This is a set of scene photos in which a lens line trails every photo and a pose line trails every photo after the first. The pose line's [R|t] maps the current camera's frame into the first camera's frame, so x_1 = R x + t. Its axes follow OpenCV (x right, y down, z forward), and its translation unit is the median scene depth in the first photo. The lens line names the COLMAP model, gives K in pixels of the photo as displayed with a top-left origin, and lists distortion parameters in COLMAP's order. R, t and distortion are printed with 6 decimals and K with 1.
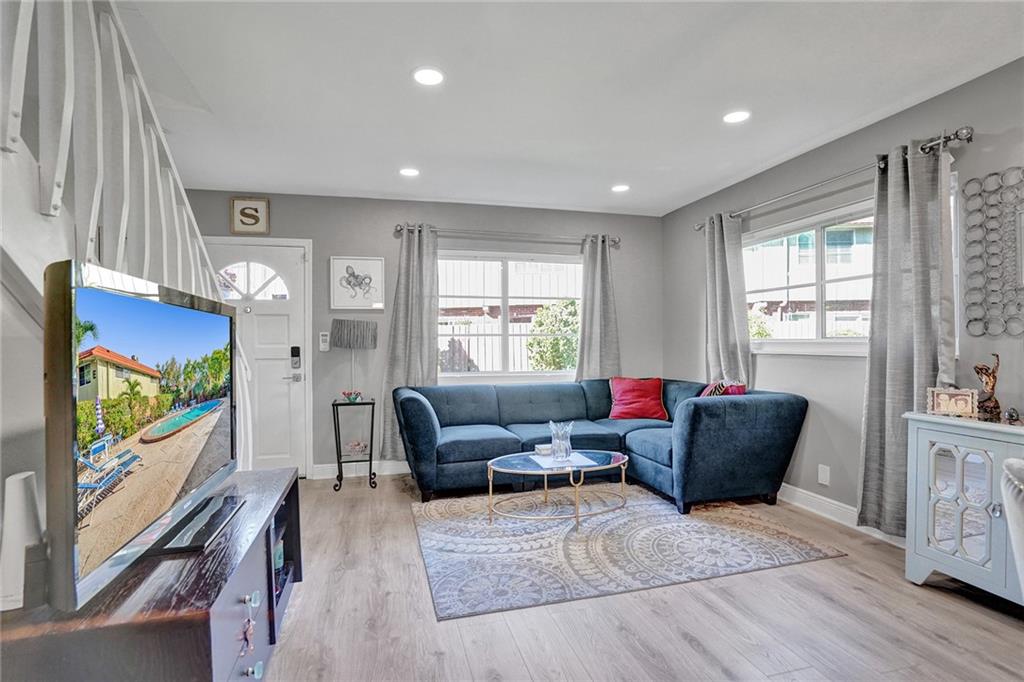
lens RADIAL K [[487.6, 0, 509.2], [0, 487.6, 345.8], [0, 0, 1]] dist [-0.057896, 0.026387]
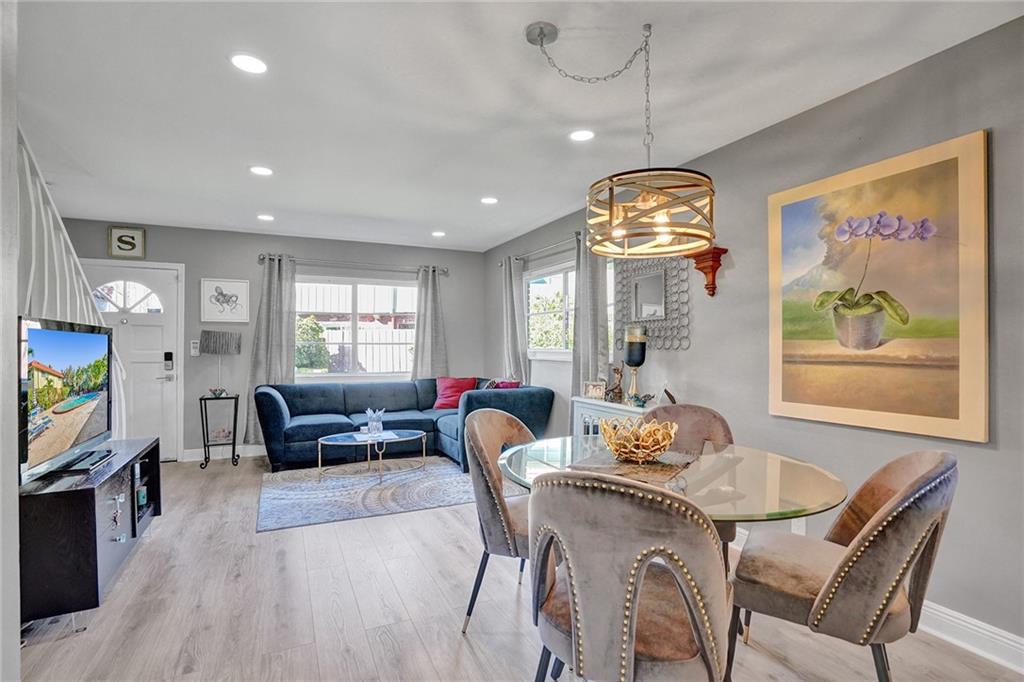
lens RADIAL K [[472.3, 0, 501.4], [0, 472.3, 345.4], [0, 0, 1]] dist [-0.048862, 0.023670]
pose [[0.983308, 0.007694, 0.181786, 0.194434], [-0.006183, 0.999941, -0.008875, -0.012050], [-0.181844, 0.007603, 0.983298, -0.343798]]
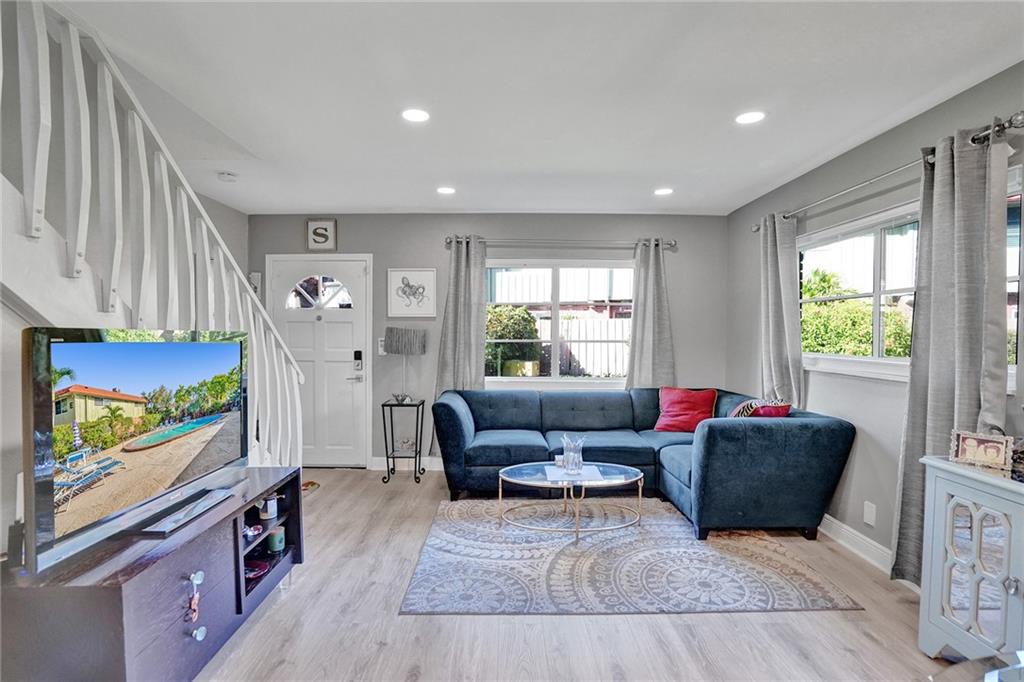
lens RADIAL K [[489.4, 0, 510.7], [0, 489.4, 347.0], [0, 0, 1]] dist [-0.059153, 0.026208]
pose [[0.969867, 0.017070, -0.243035, 0.203155], [-0.011852, 0.999667, 0.022914, -0.043621], [0.243345, -0.019343, 0.969747, -0.006080]]
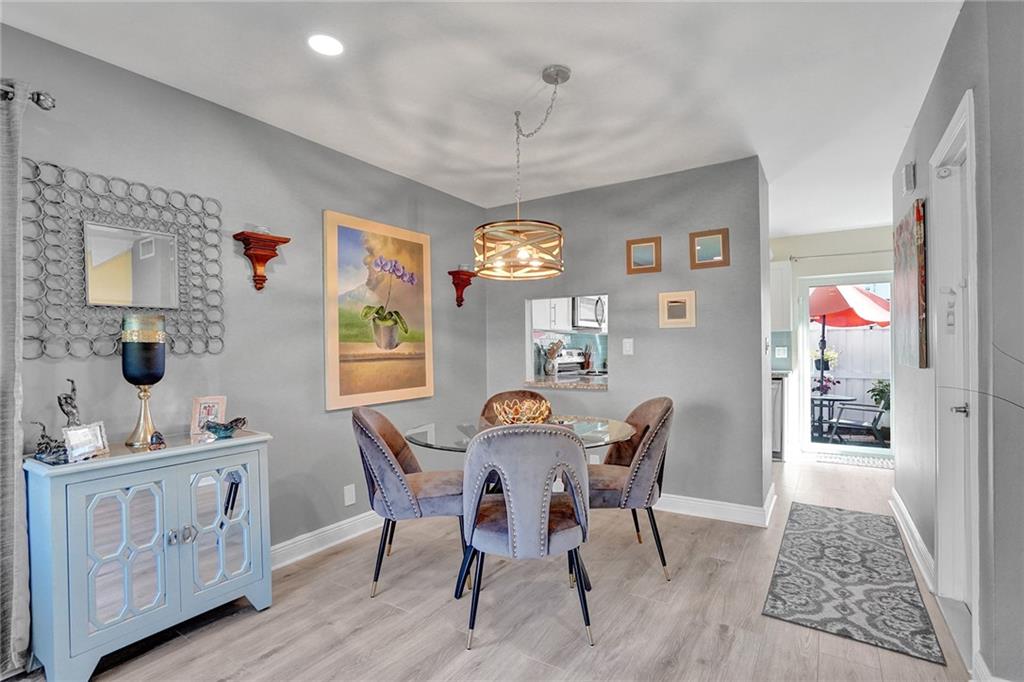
lens RADIAL K [[487.6, 0, 509.2], [0, 487.6, 345.8], [0, 0, 1]] dist [-0.057896, 0.026387]
pose [[-0.656980, 0.011692, 0.753817, -0.085978], [0.018846, 0.999822, 0.000918, -0.018223], [-0.753673, 0.014809, -0.657083, 0.605560]]
